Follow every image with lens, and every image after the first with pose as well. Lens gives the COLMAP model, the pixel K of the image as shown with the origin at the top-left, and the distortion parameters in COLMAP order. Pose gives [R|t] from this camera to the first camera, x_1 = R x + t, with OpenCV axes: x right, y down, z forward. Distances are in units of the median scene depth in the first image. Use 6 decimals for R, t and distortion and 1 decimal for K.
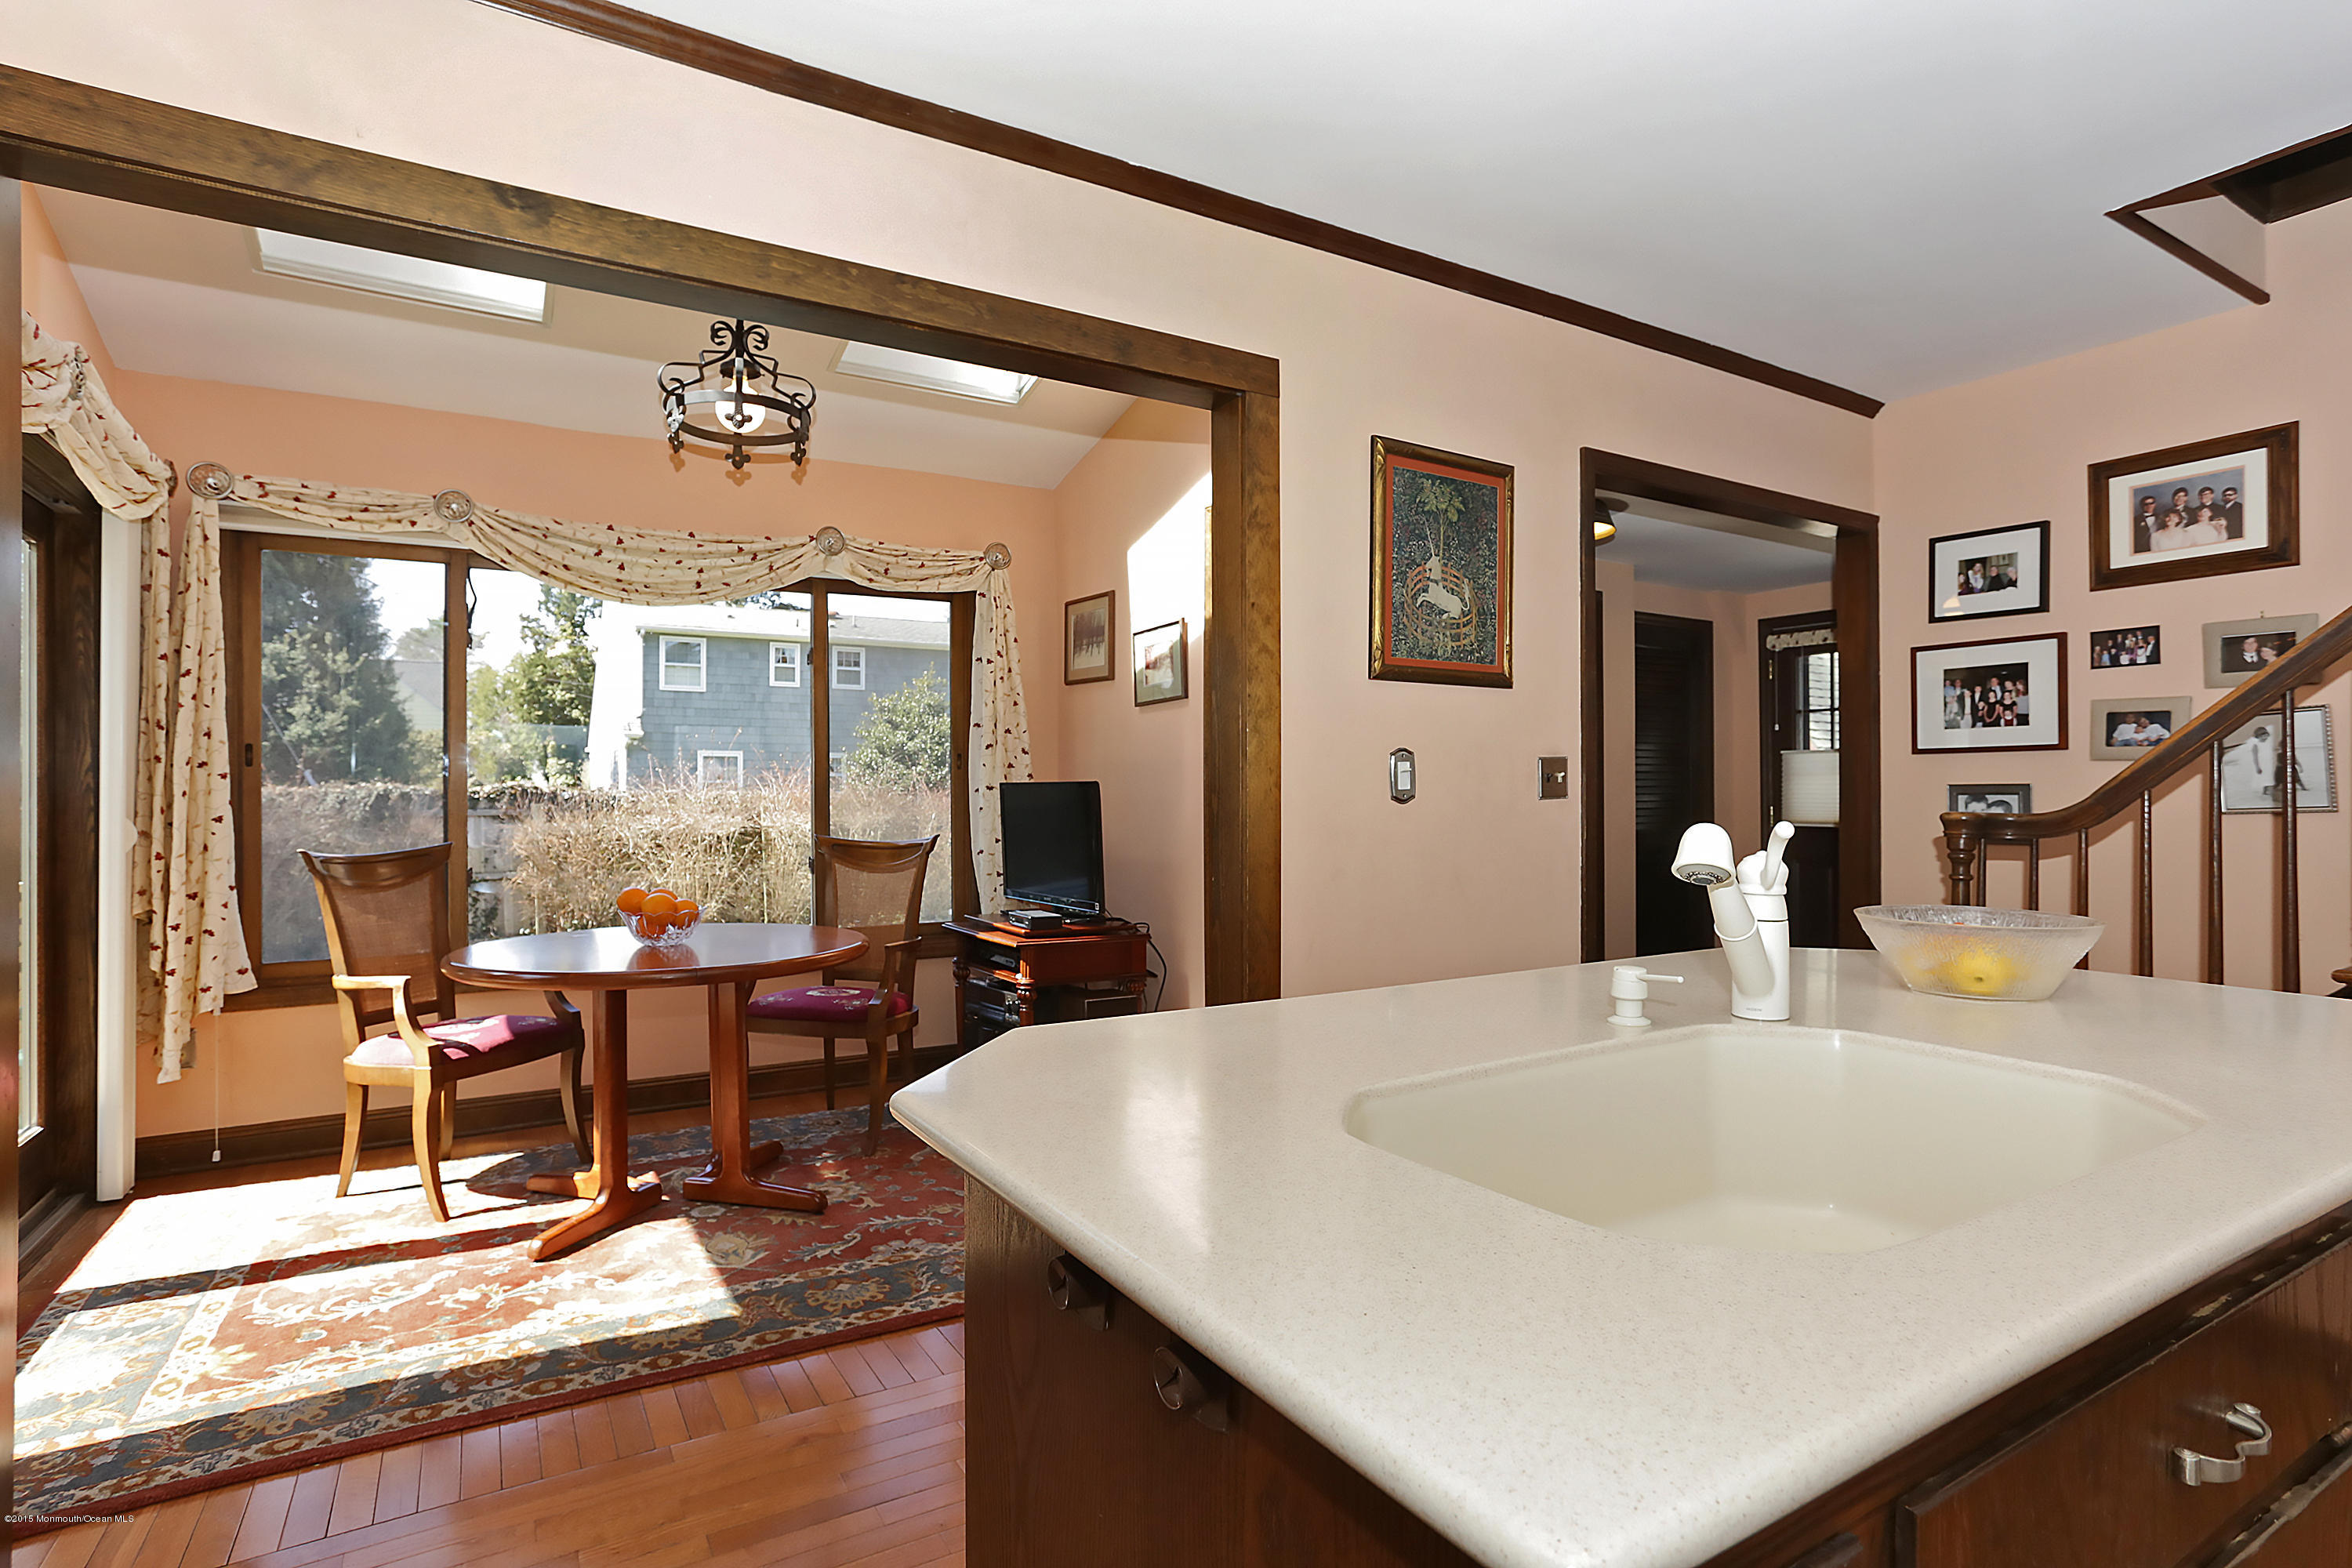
lens RADIAL K [[1184.5, 0, 1248.2], [0, 1184.5, 793.4], [0, 0, 1]] dist [-0.034193, 0.020741]
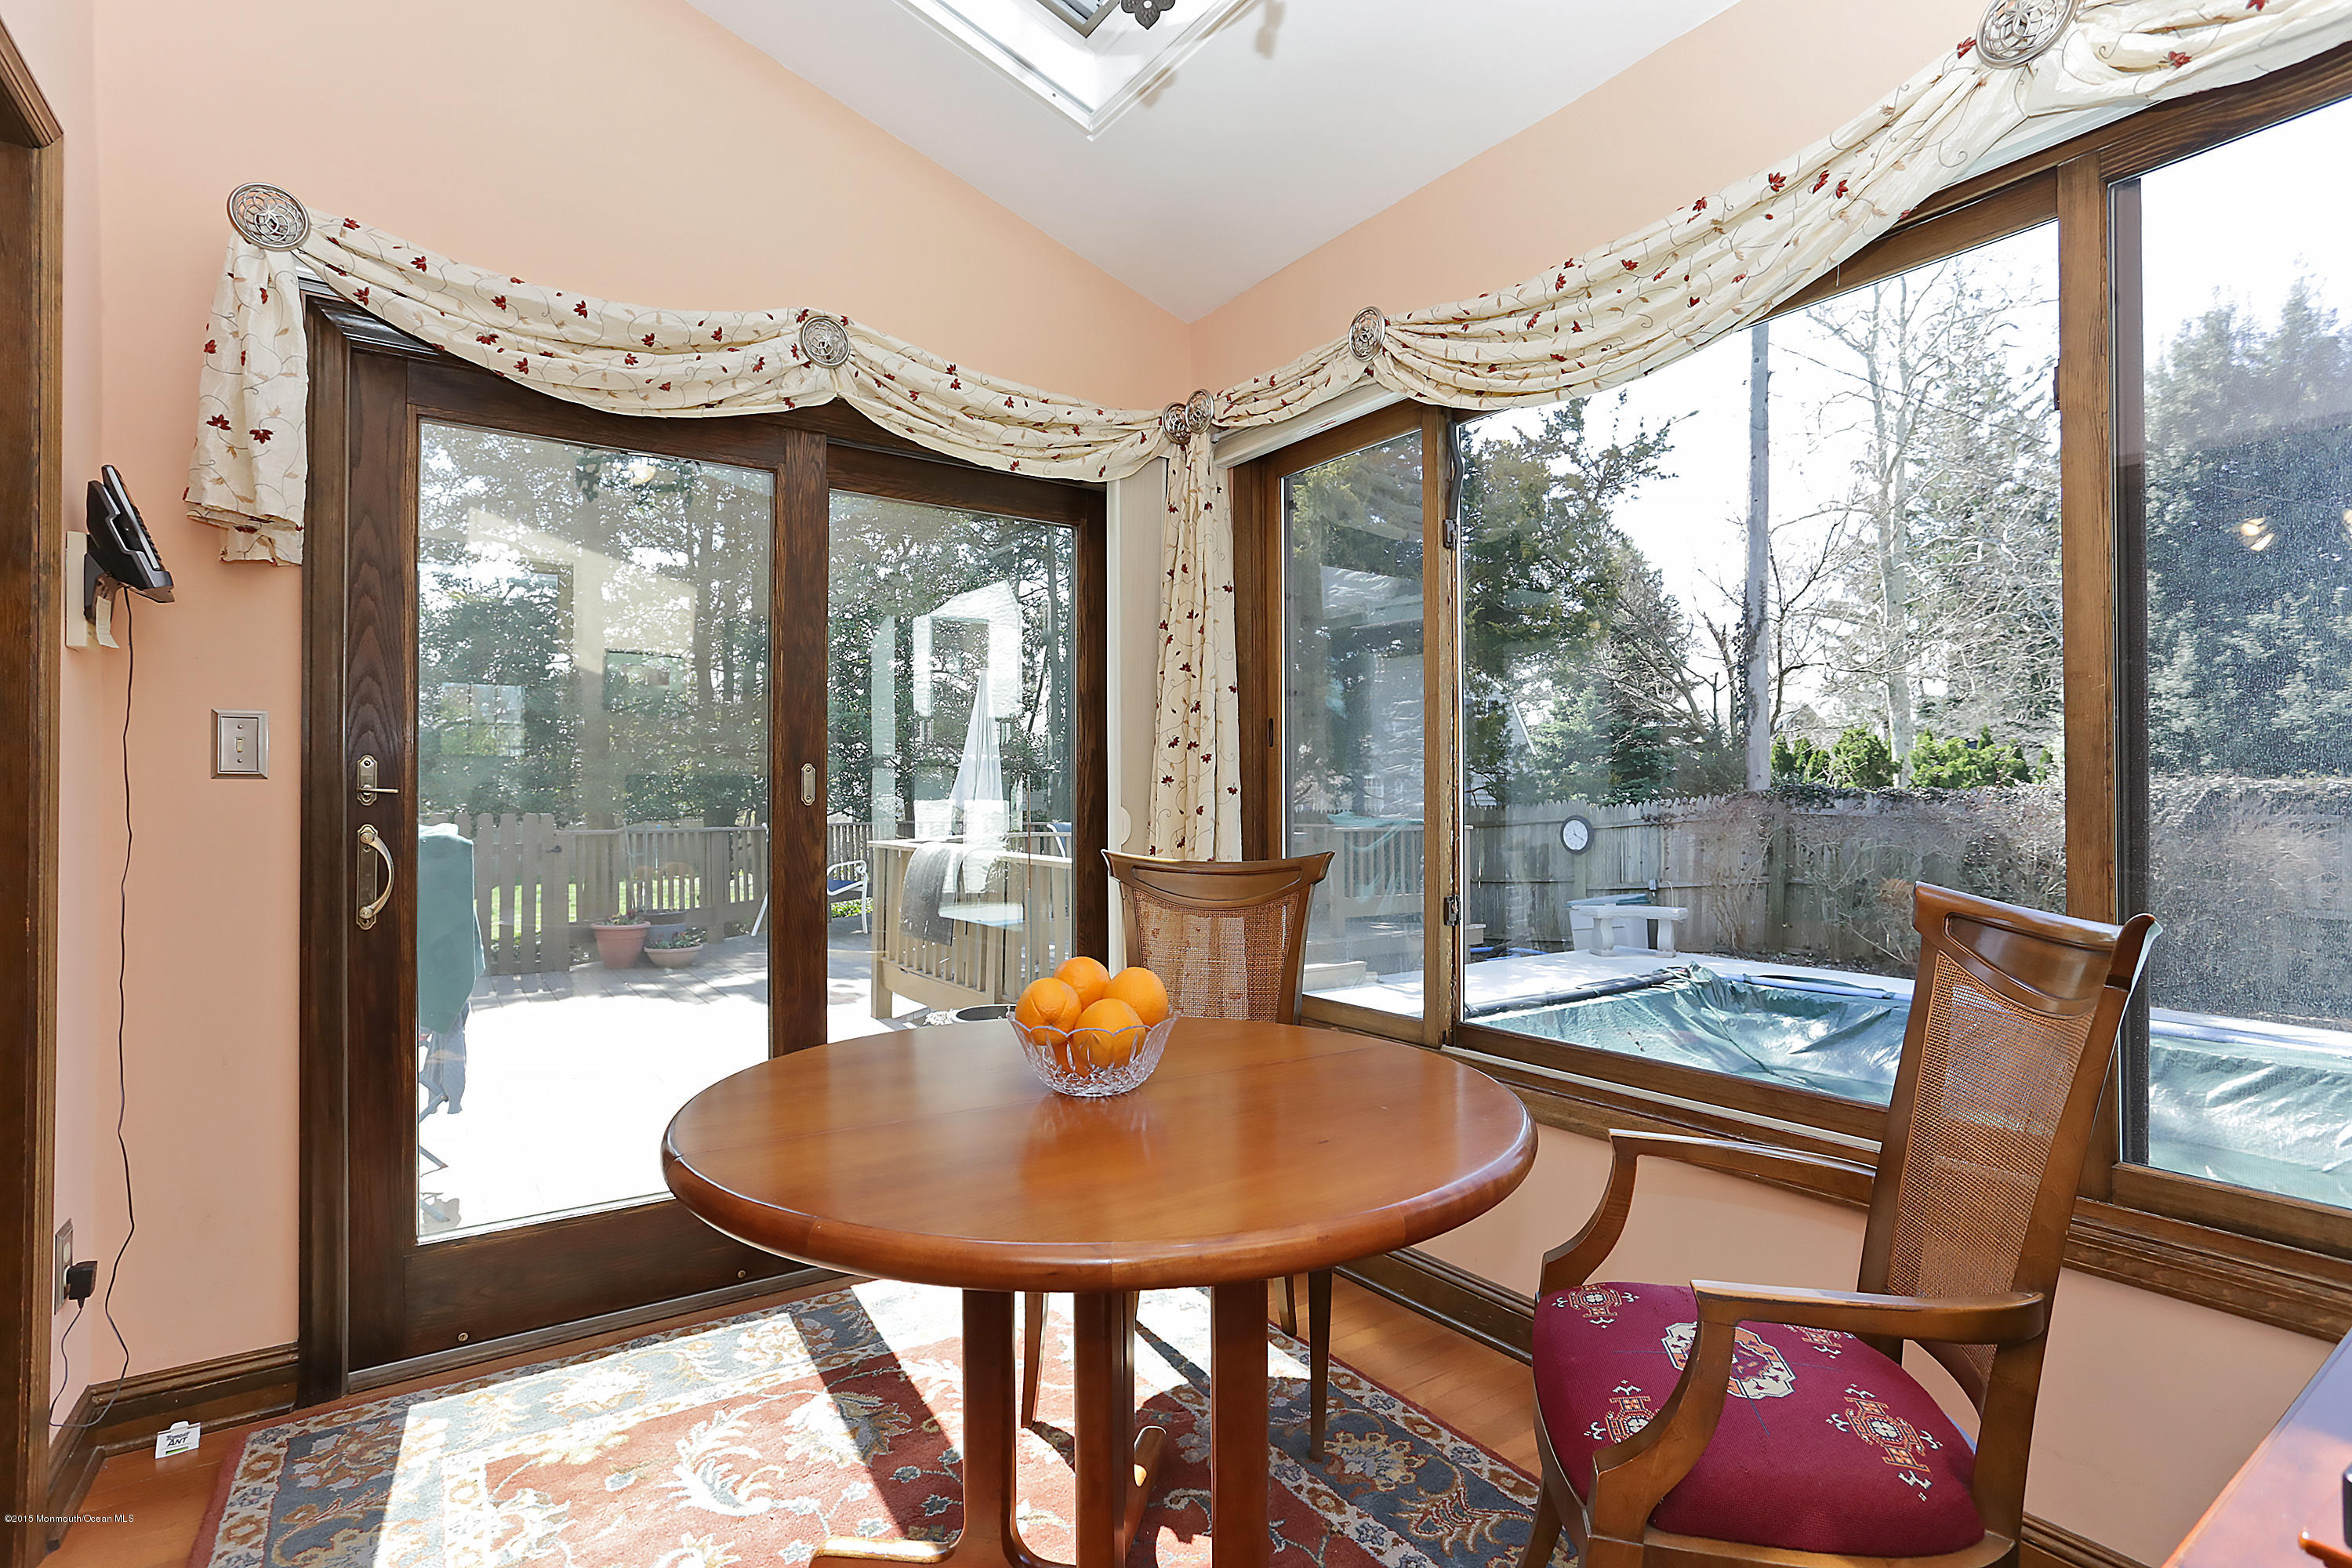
lens RADIAL K [[1184.5, 0, 1180.5], [0, 1184.5, 796.7], [0, 0, 1]] dist [-0.034193, 0.020741]
pose [[0.009202, 0.001696, -0.999956, -0.027467], [-0.002225, 0.999996, 0.001675, 0.012181], [0.999955, 0.002209, 0.009206, 1.019511]]
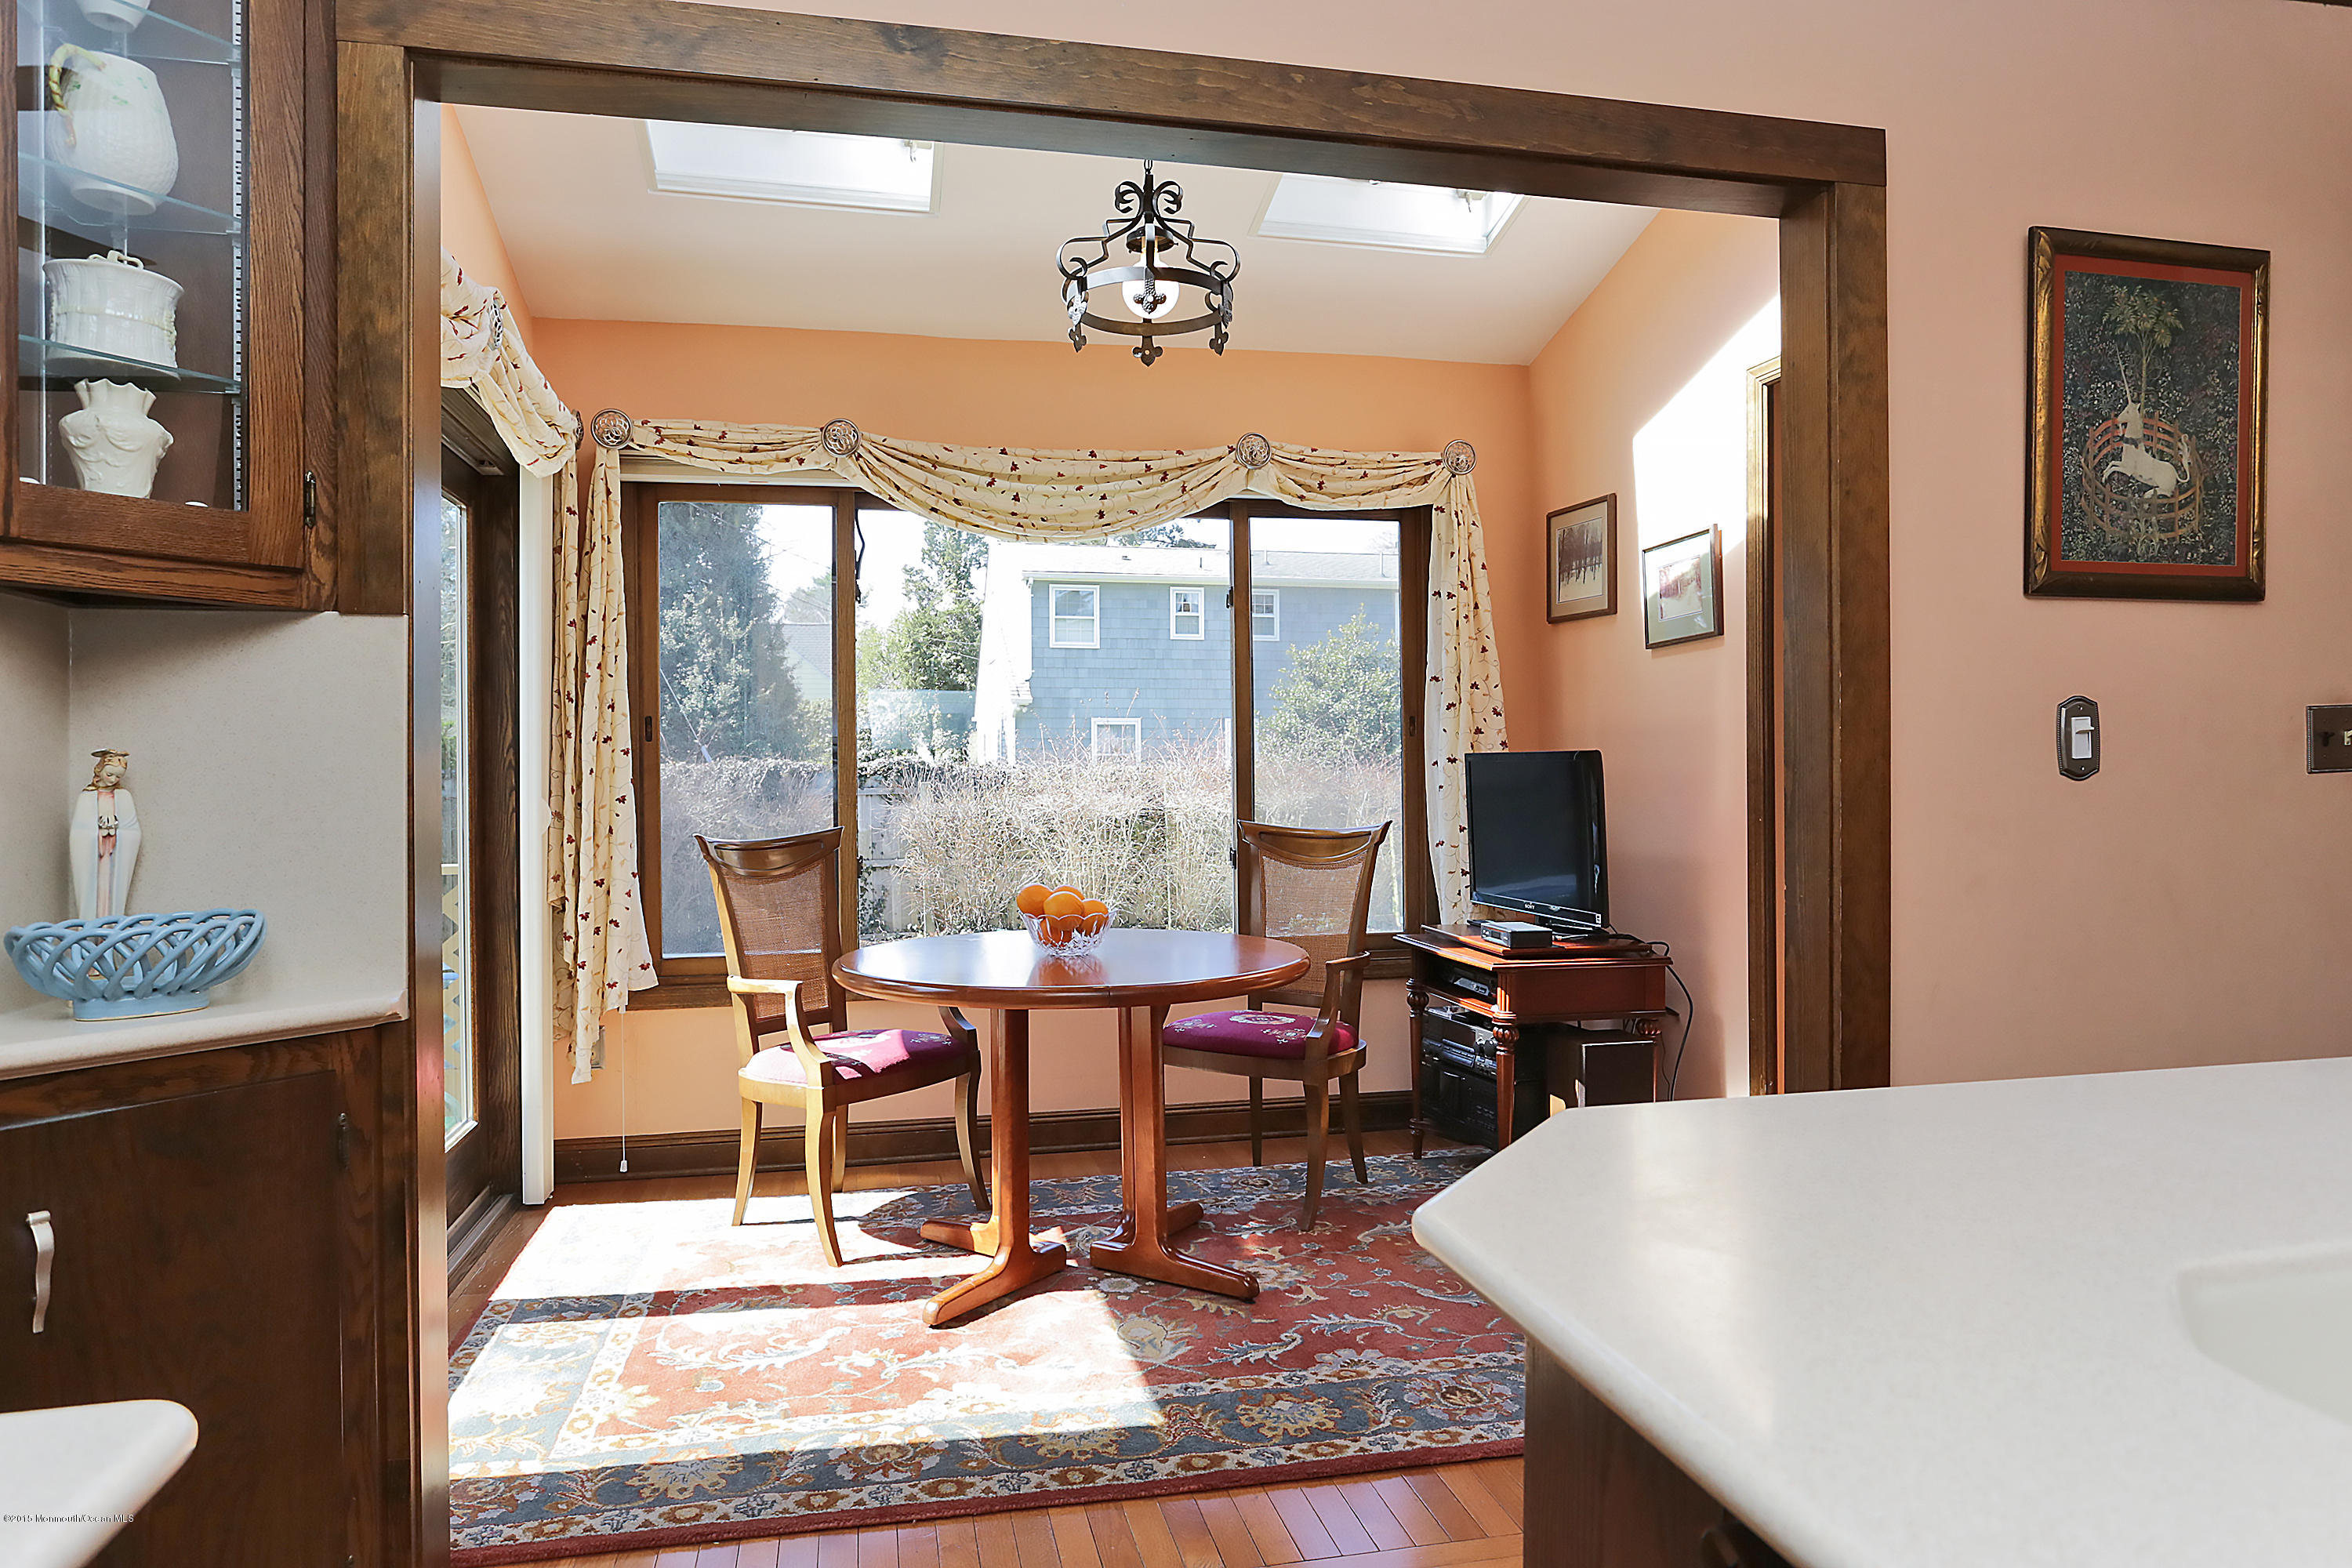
lens RADIAL K [[1513.5, 0, 1245.5], [0, 1513.5, 777.6], [0, 0, 1]] dist [-0.009299, 0.002173]
pose [[0.944552, -0.002597, -0.328351, -0.033206], [0.004960, 0.999967, 0.006360, -0.000263], [0.328323, -0.007636, 0.944535, 0.044509]]
